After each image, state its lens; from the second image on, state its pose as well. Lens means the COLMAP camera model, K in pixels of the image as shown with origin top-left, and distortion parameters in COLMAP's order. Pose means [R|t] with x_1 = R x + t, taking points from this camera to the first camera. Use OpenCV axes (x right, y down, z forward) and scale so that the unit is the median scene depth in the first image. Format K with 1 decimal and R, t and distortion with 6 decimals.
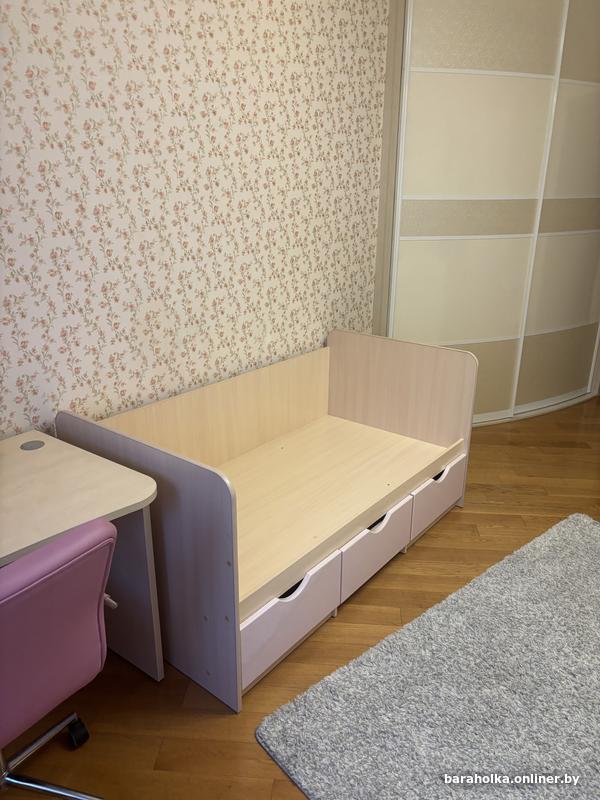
lens RADIAL K [[602.4, 0, 300.0], [0, 602.4, 402.4], [0, 0, 1]] dist [-0.002934, -0.001910]
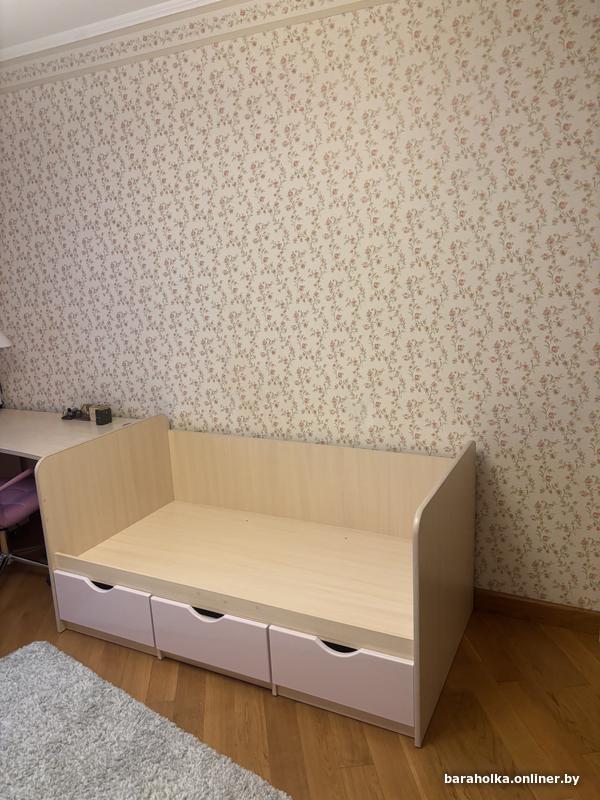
lens RADIAL K [[602.4, 0, 300.4], [0, 602.4, 397.0], [0, 0, 1]] dist [-0.002934, -0.001910]
pose [[0.207762, 0.231618, -0.950362, 1.060268], [-0.272202, 0.946877, 0.171262, -0.360355], [0.939543, 0.223109, 0.259772, 0.852229]]
